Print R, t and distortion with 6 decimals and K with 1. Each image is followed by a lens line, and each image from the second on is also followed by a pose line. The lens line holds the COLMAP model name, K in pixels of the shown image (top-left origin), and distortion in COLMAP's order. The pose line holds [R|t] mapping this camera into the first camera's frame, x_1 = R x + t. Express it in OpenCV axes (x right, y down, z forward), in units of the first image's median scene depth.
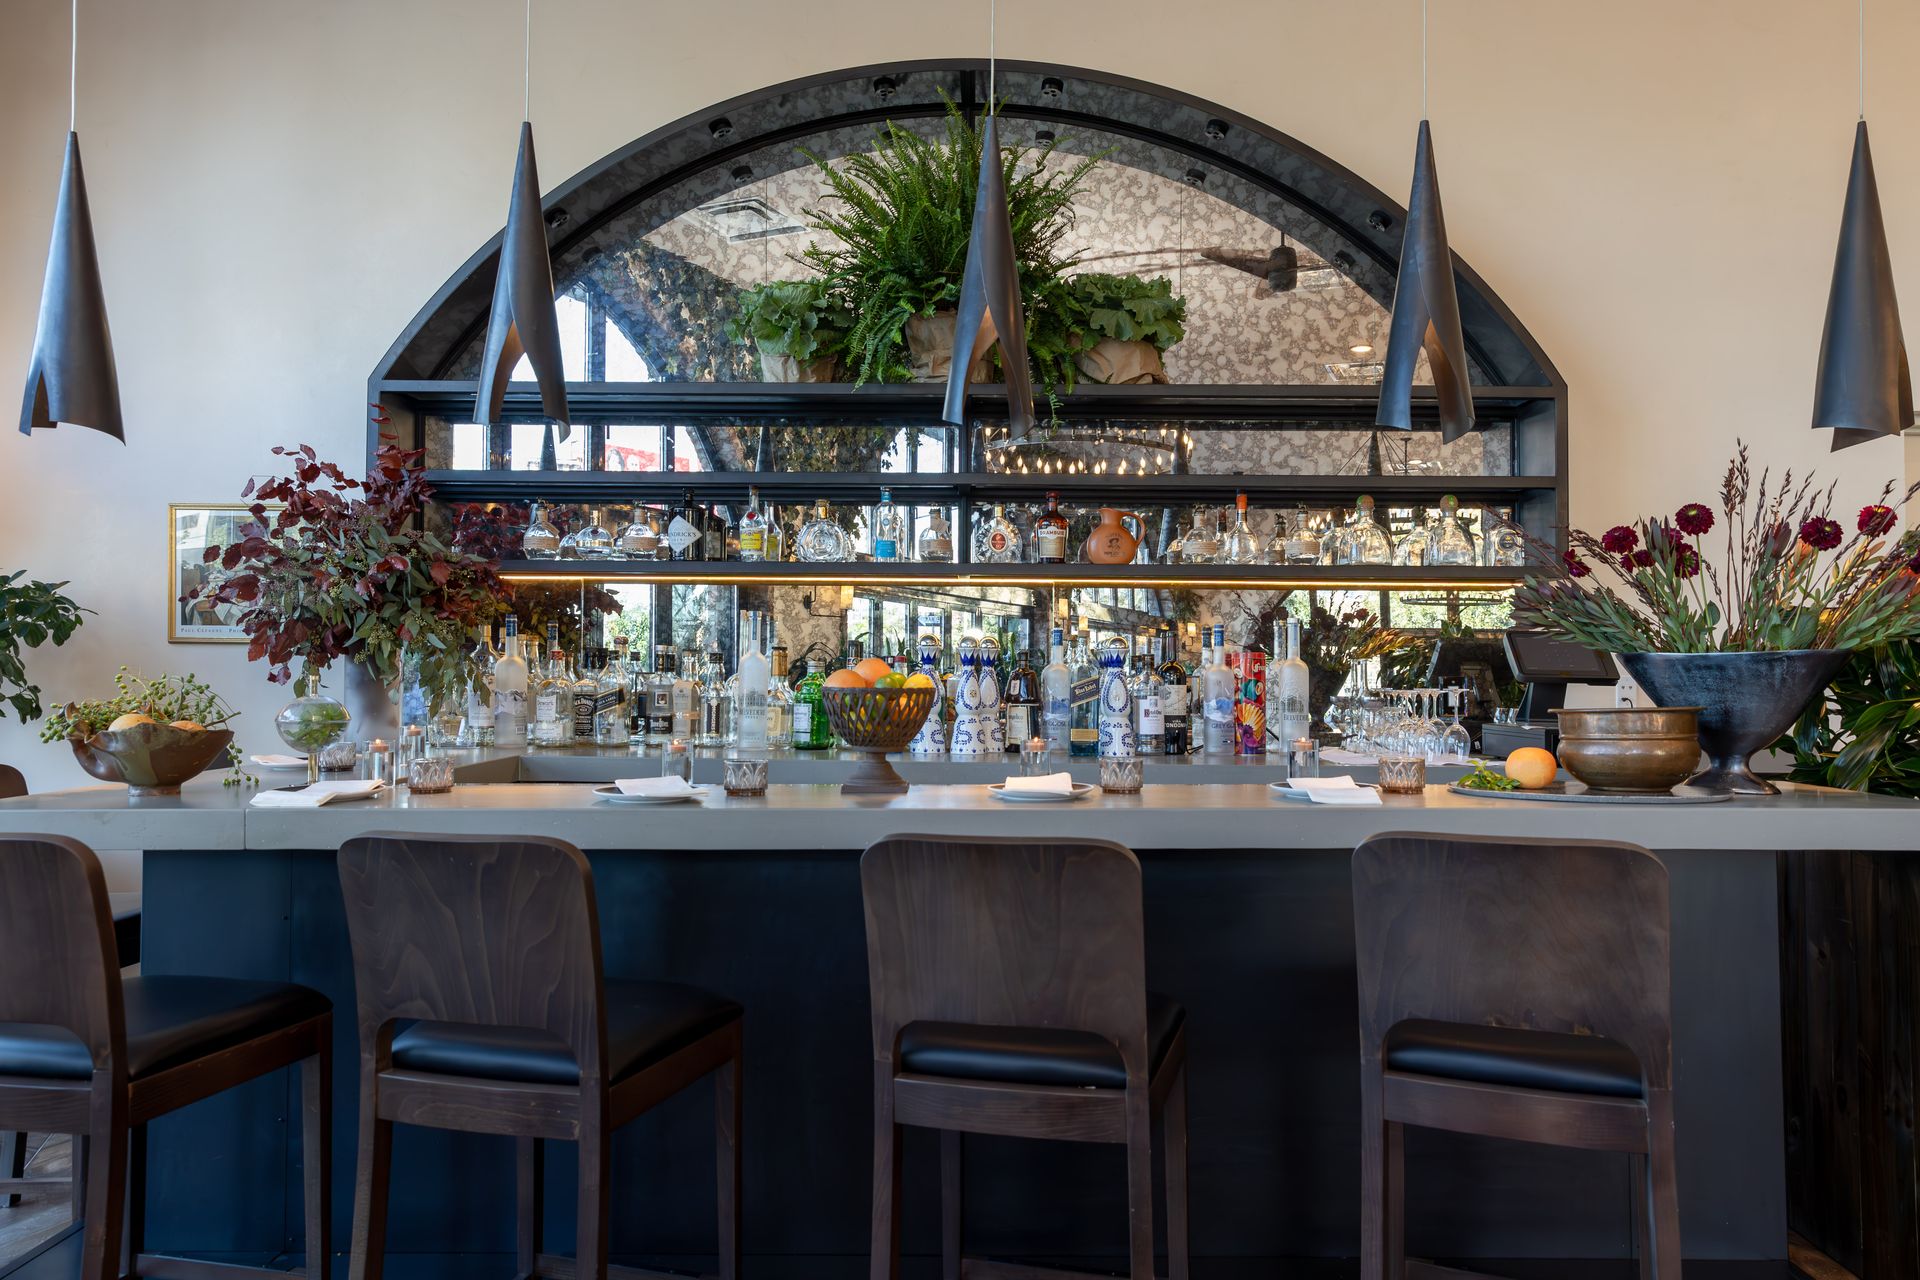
lens RADIAL K [[1429.9, 0, 960.0], [0, 1429.9, 640.0], [0, 0, 1]] dist [0.019854, -0.000497]
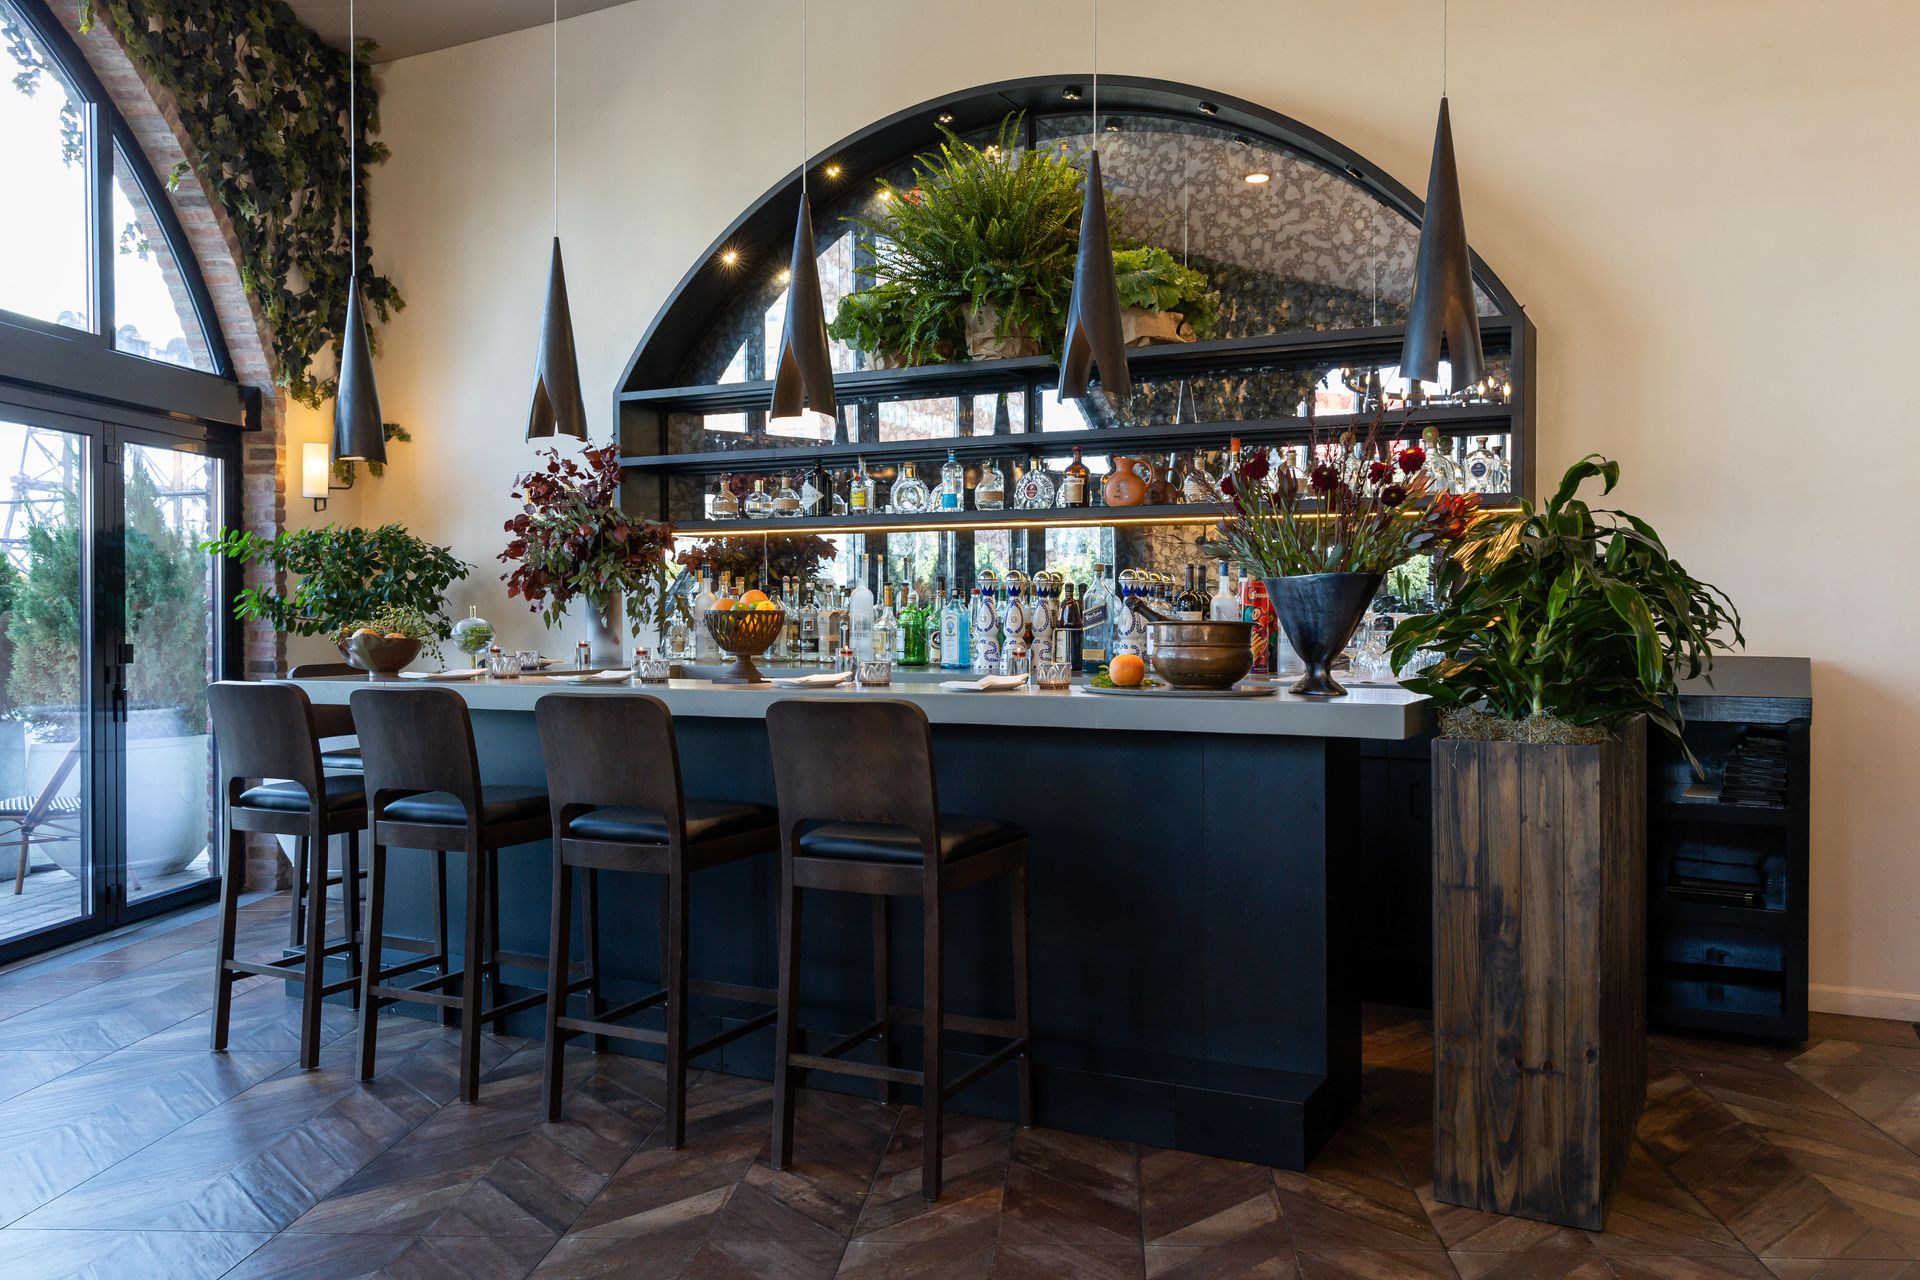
lens RADIAL K [[1607.5, 0, 887.7], [0, 1607.5, 649.5], [0, 0, 1]] dist [0.011952, -0.000583]
pose [[0.862519, 0.005590, -0.505994, 0.587812], [0.016490, 0.999097, 0.039146, 0.008125], [0.505756, -0.042108, 0.861648, -0.206051]]
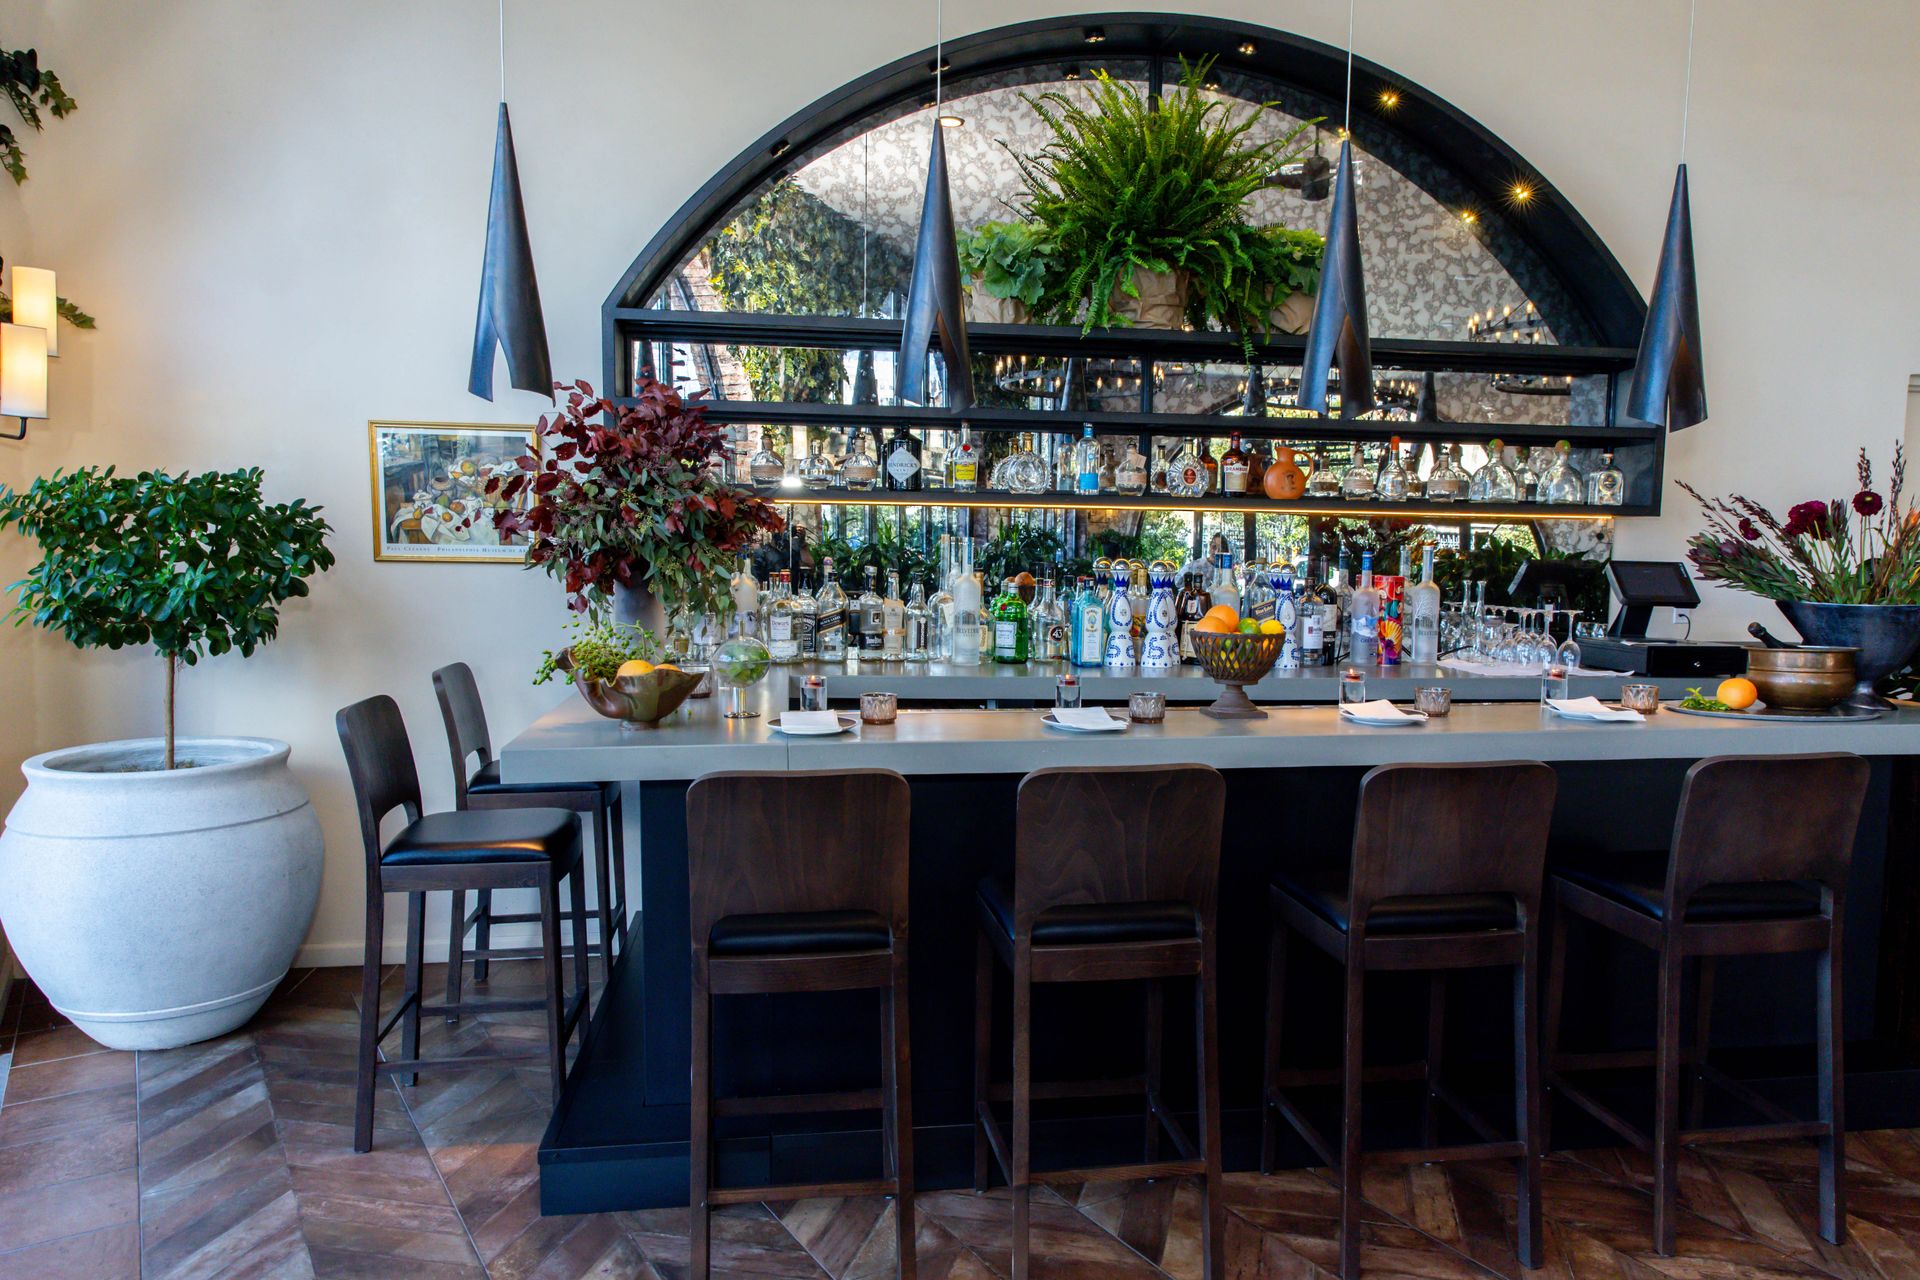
lens RADIAL K [[1549.3, 0, 1015.3], [0, 1549.3, 729.4], [0, 0, 1]] dist [0.018184, -0.005941]
pose [[0.981986, -0.016480, 0.188231, -0.330283], [-0.012480, 0.988357, 0.151639, -0.054579], [-0.188539, -0.151256, 0.970348, -0.166971]]
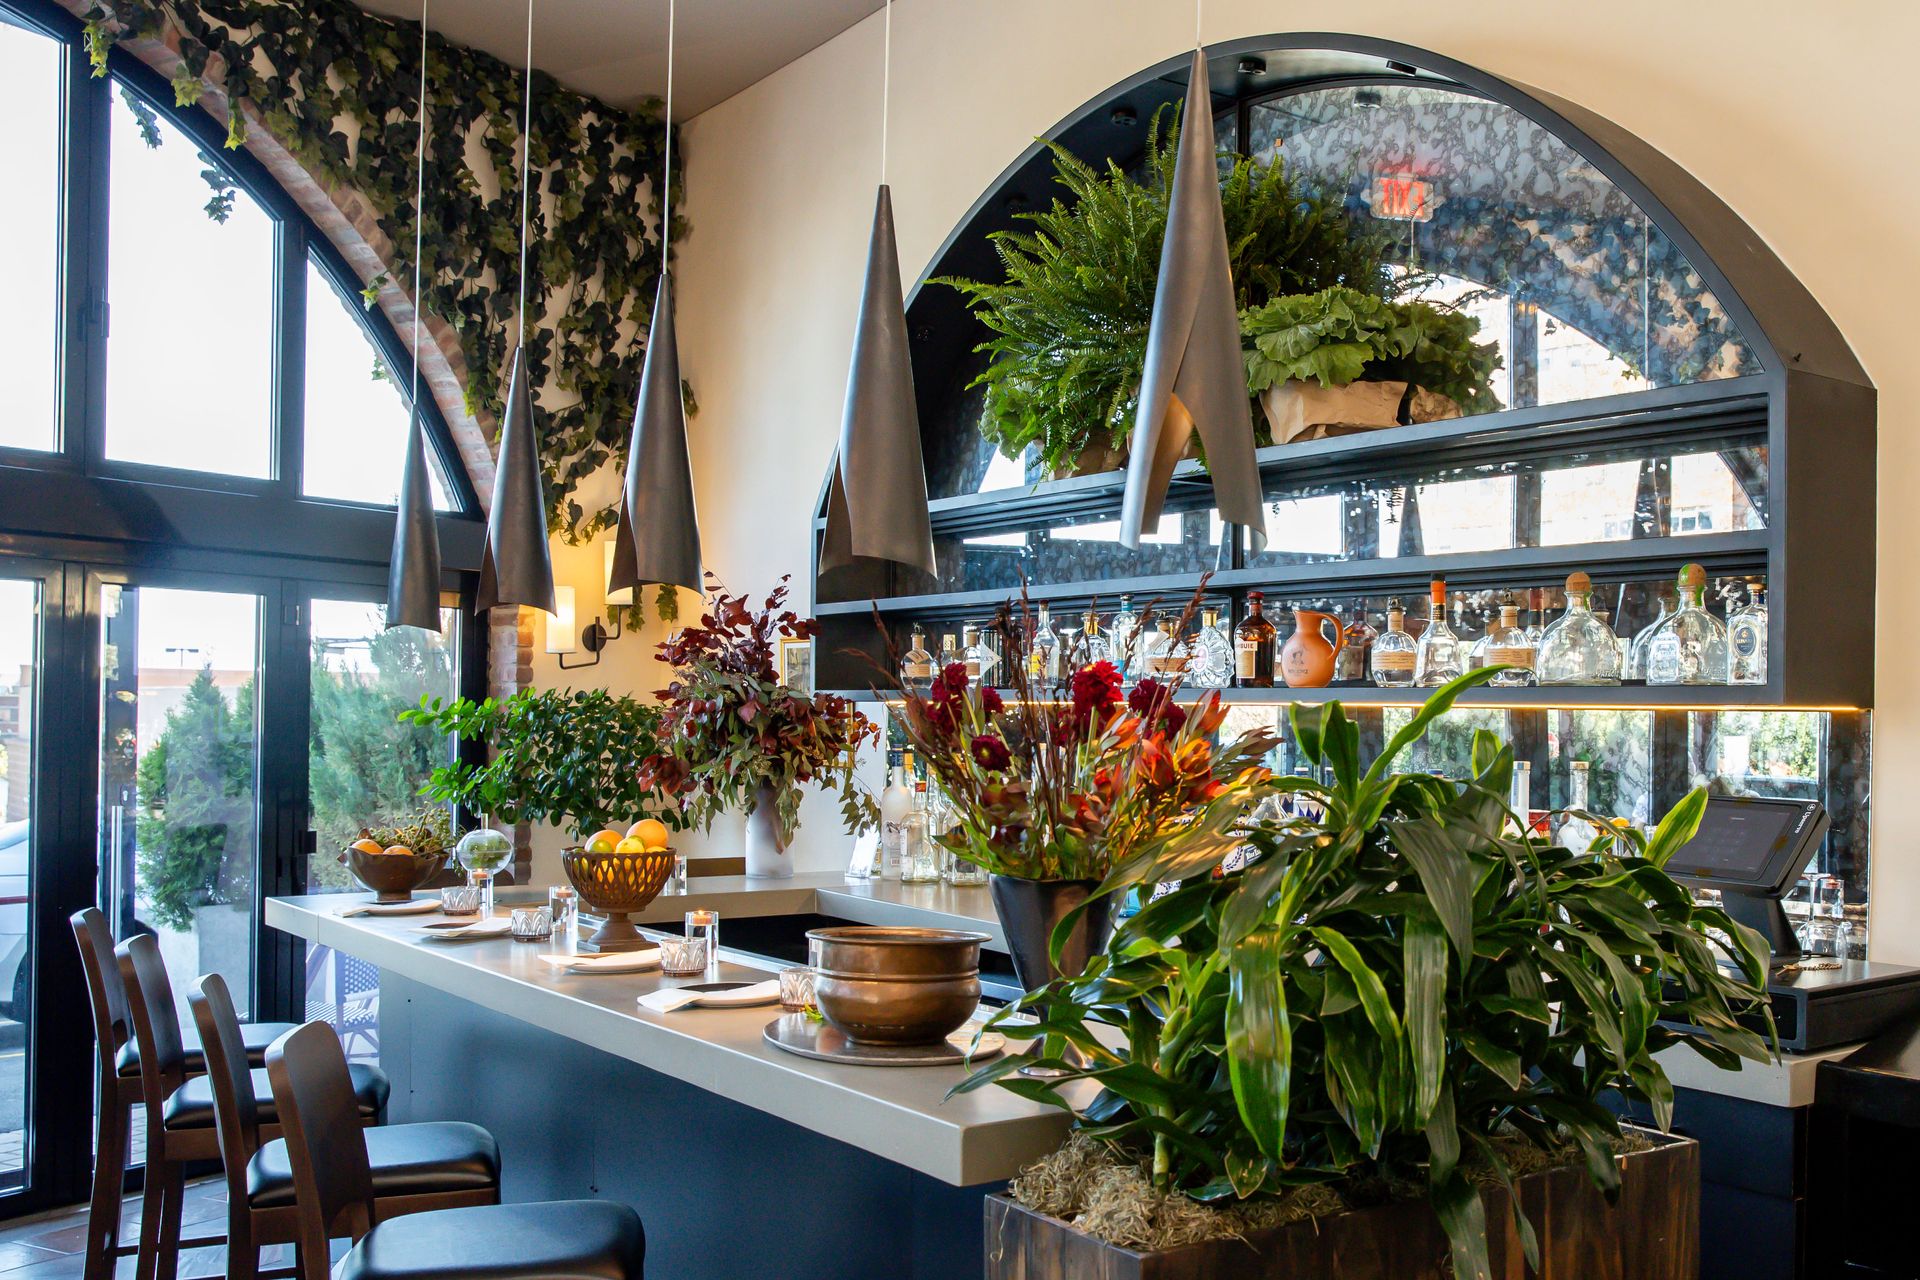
lens RADIAL K [[2015.6, 0, 970.5], [0, 2015.6, 713.0], [0, 0, 1]] dist [-0.020907, -0.012917]
pose [[0.543364, -0.000688, -0.839497, 0.875548], [0.013196, 0.999883, 0.007722, -0.049577], [0.839393, -0.015274, 0.543310, 0.284878]]
